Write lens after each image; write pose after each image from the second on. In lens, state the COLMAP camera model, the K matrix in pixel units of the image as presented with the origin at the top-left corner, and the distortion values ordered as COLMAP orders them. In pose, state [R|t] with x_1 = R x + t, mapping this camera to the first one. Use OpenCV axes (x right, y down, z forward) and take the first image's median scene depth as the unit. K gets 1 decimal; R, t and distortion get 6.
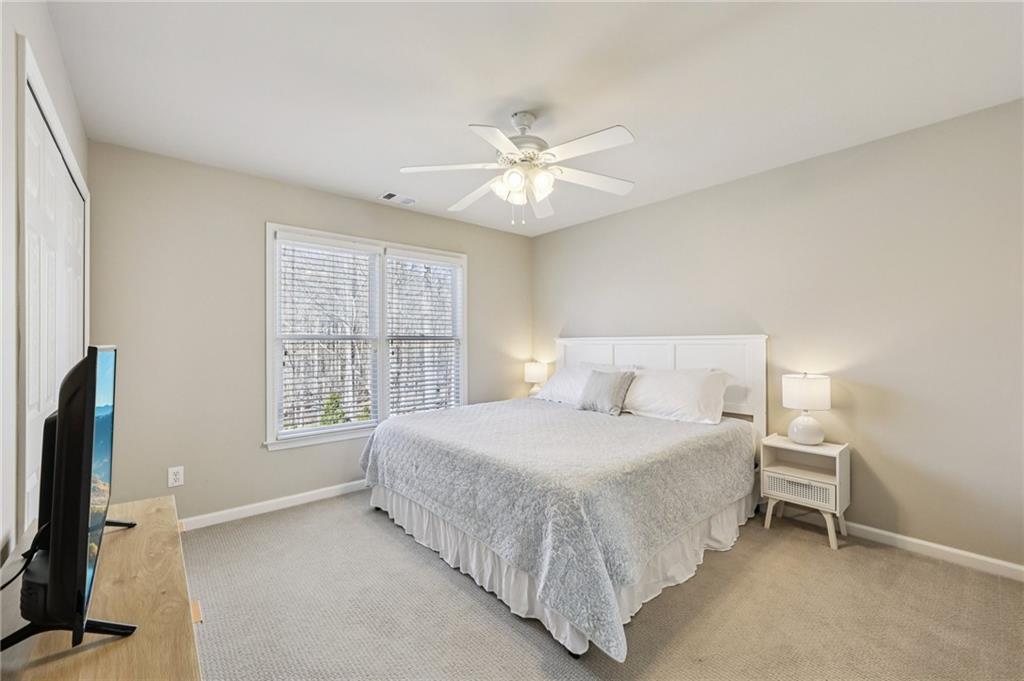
lens RADIAL K [[414.5, 0, 507.8], [0, 414.5, 345.0], [0, 0, 1]] dist [0.000121, 0.000061]
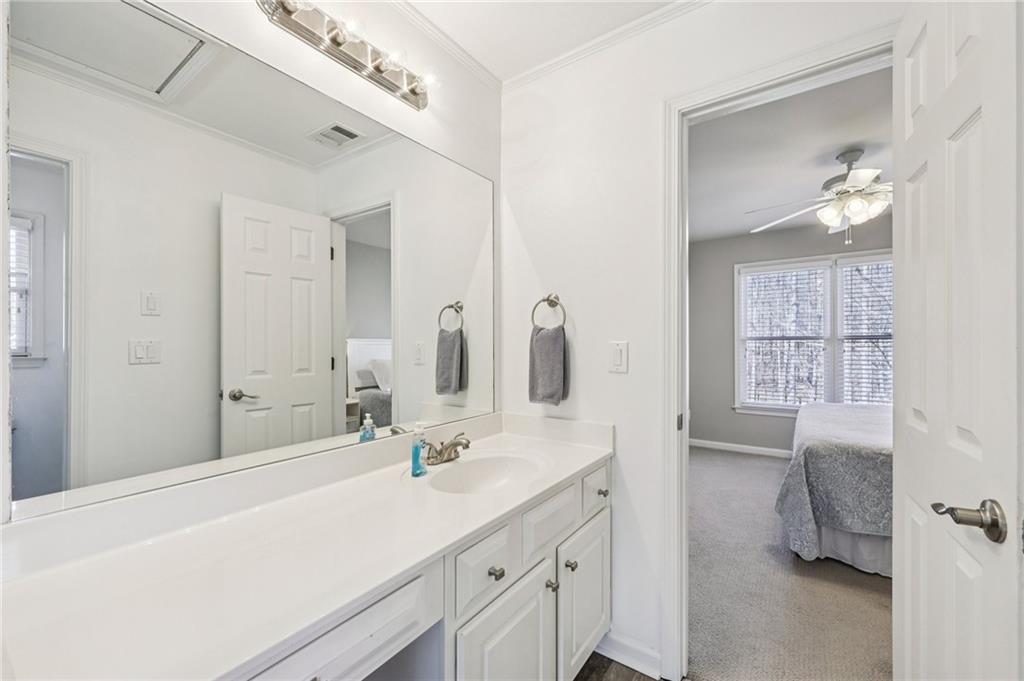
lens RADIAL K [[414.5, 0, 509.3], [0, 414.5, 342.6], [0, 0, 1]] dist [0.000121, 0.000061]
pose [[0.243244, -0.006051, -0.969946, 0.714237], [-0.009924, 0.999913, -0.008727, 0.018719], [0.969914, 0.011749, 0.243162, -0.193084]]
